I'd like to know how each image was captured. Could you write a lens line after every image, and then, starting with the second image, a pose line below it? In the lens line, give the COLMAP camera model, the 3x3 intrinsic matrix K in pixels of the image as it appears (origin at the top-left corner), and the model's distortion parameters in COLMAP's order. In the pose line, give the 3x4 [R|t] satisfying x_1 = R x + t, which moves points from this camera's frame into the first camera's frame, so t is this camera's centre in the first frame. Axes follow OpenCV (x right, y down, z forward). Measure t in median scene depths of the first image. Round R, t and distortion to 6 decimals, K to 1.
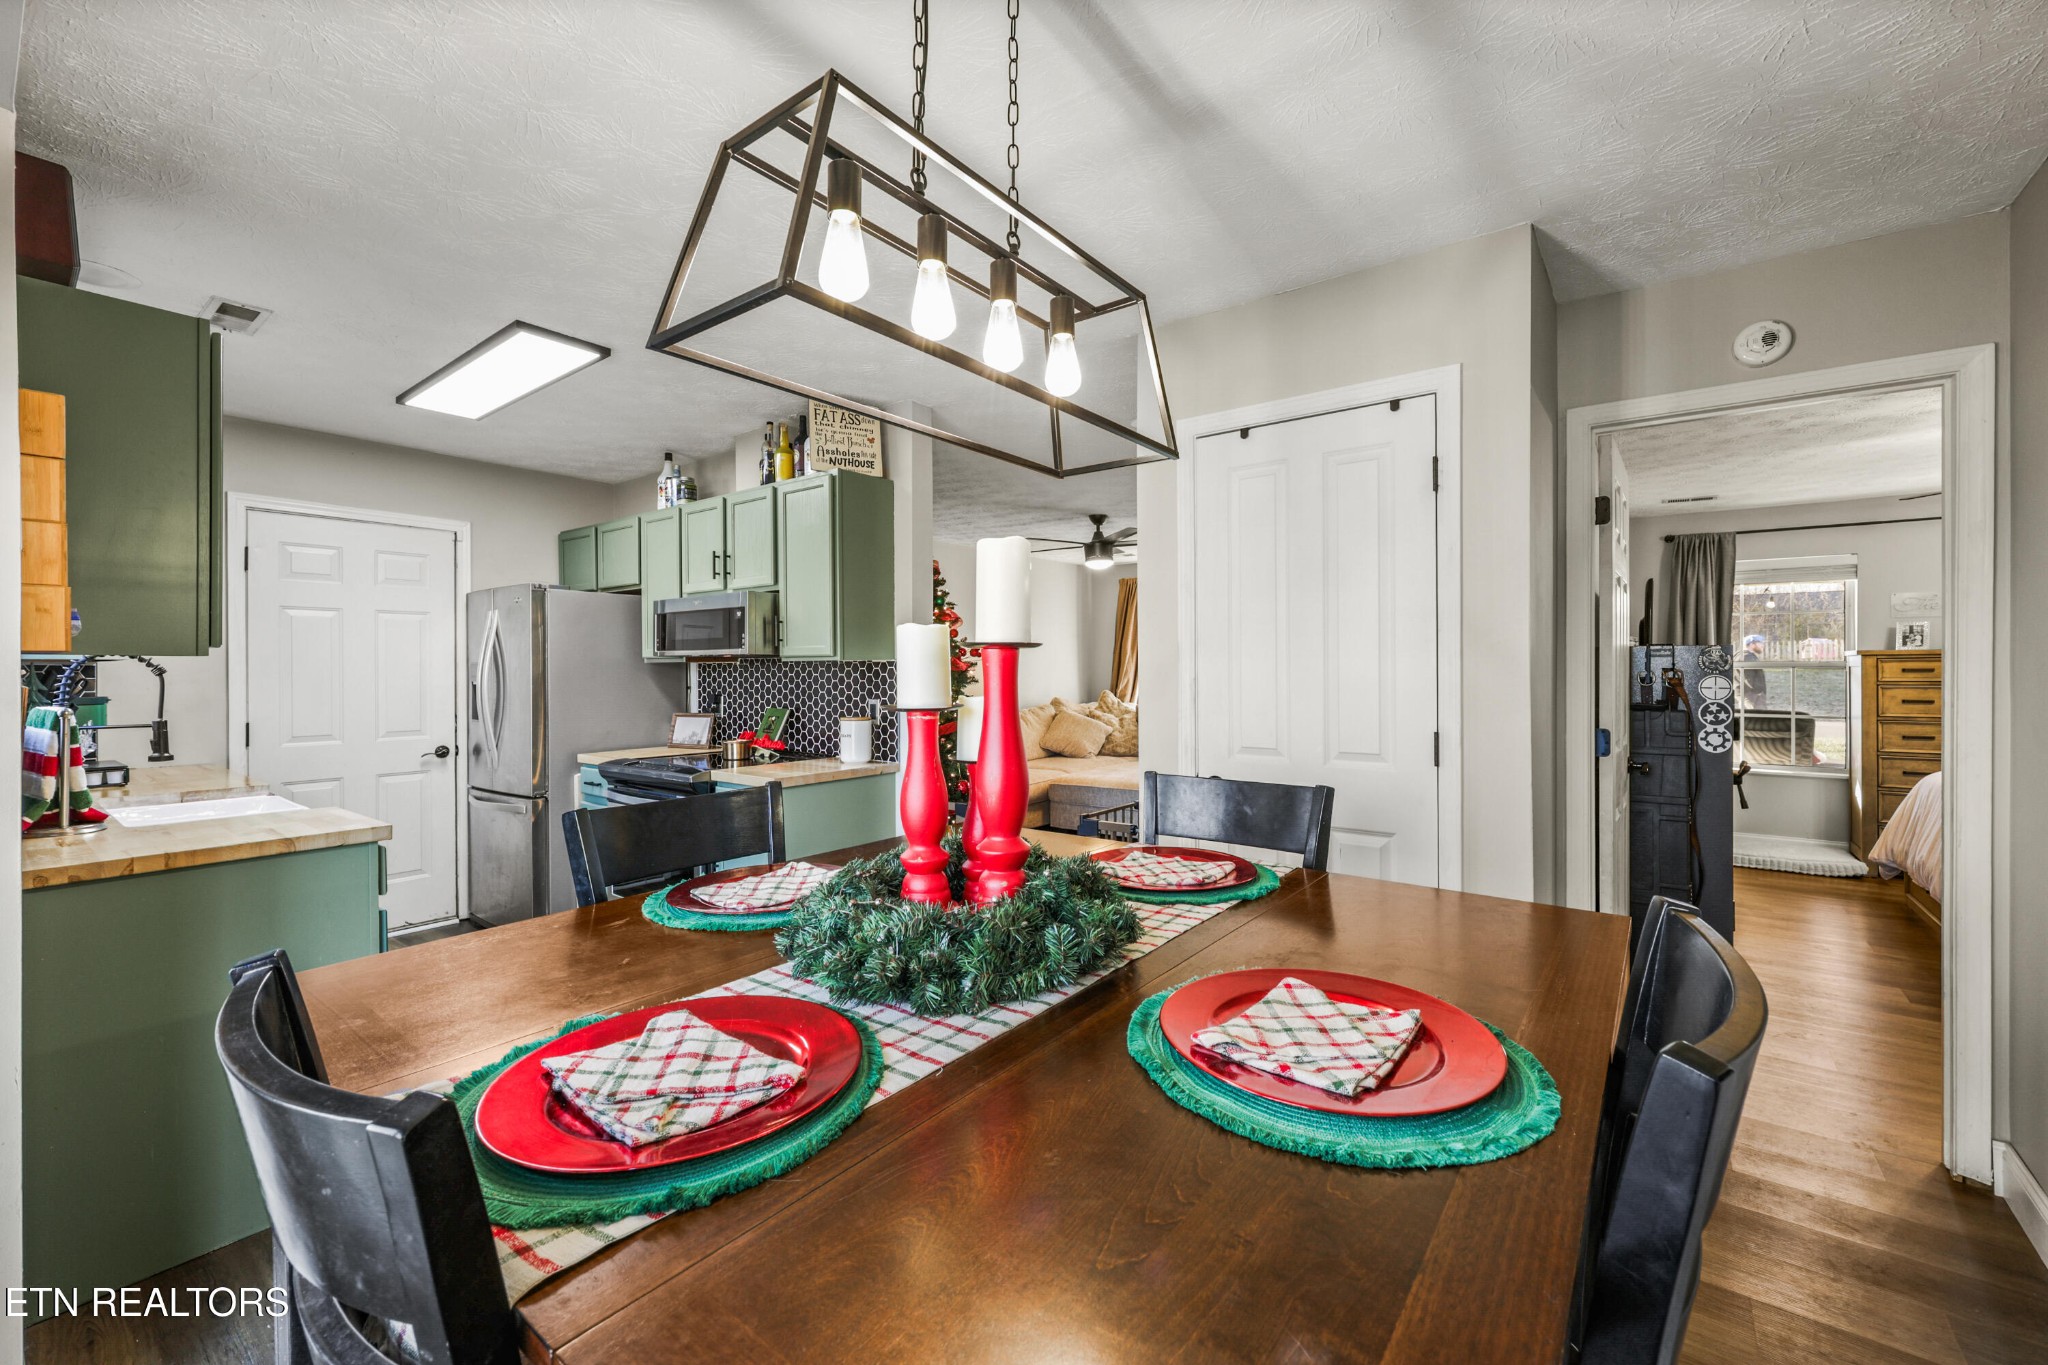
lens RADIAL K [[825.6, 0, 1016.7], [0, 825.6, 666.2], [0, 0, 1]] dist [-0.000559, 0.000021]
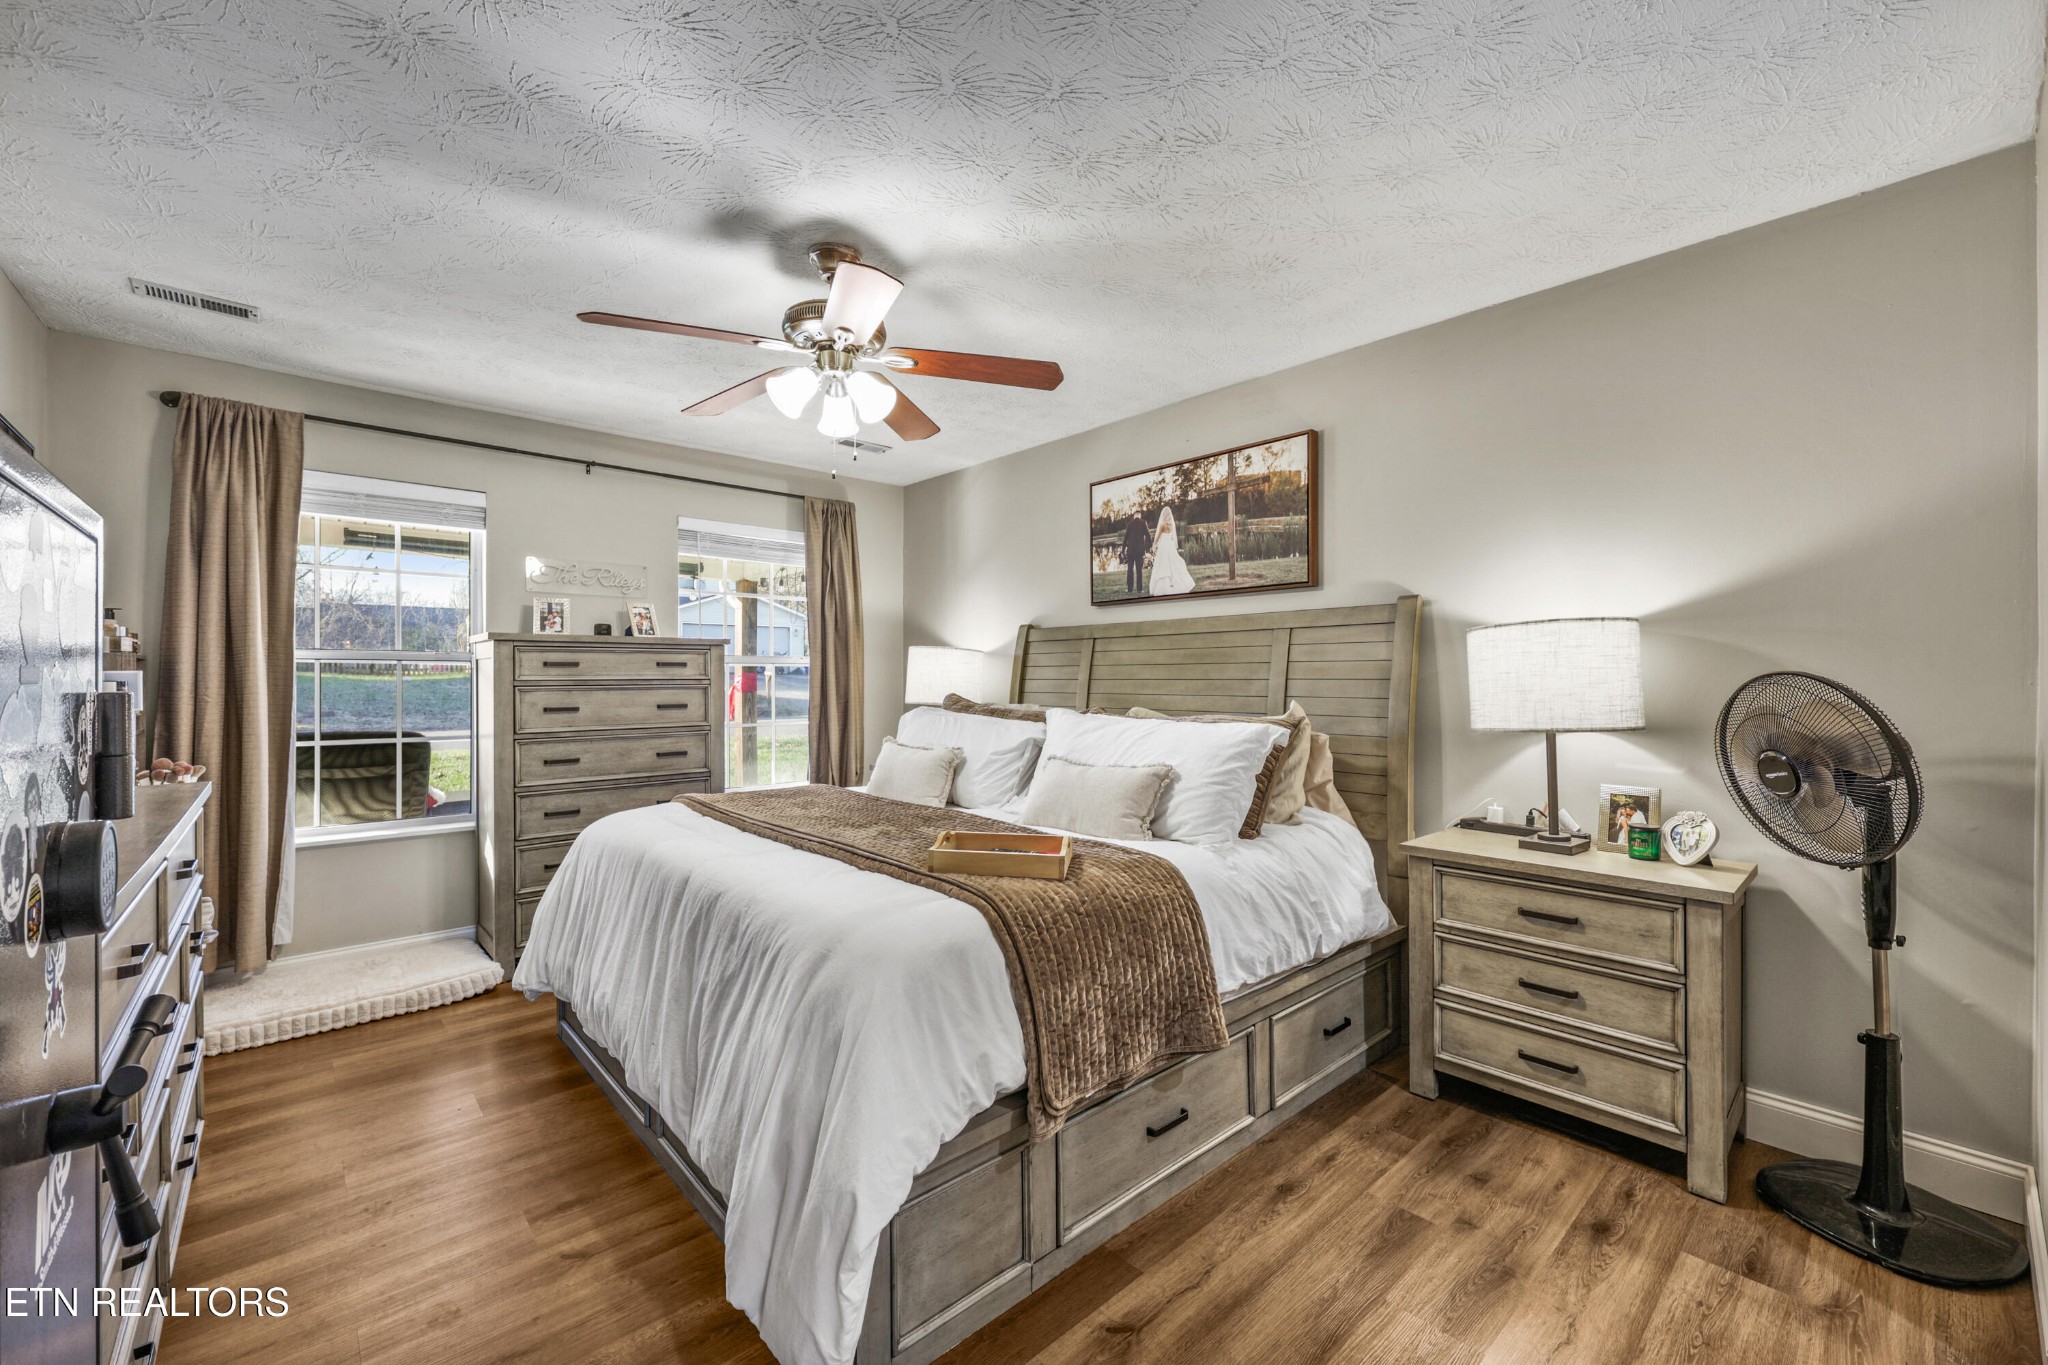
lens RADIAL K [[825.6, 0, 1016.7], [0, 825.6, 666.2], [0, 0, 1]] dist [-0.000559, 0.000021]
pose [[0.183711, 0.011779, 0.982910, 0.460248], [0.007575, 0.999882, -0.013398, 0.018183], [-0.982951, 0.009907, 0.183600, 0.475305]]
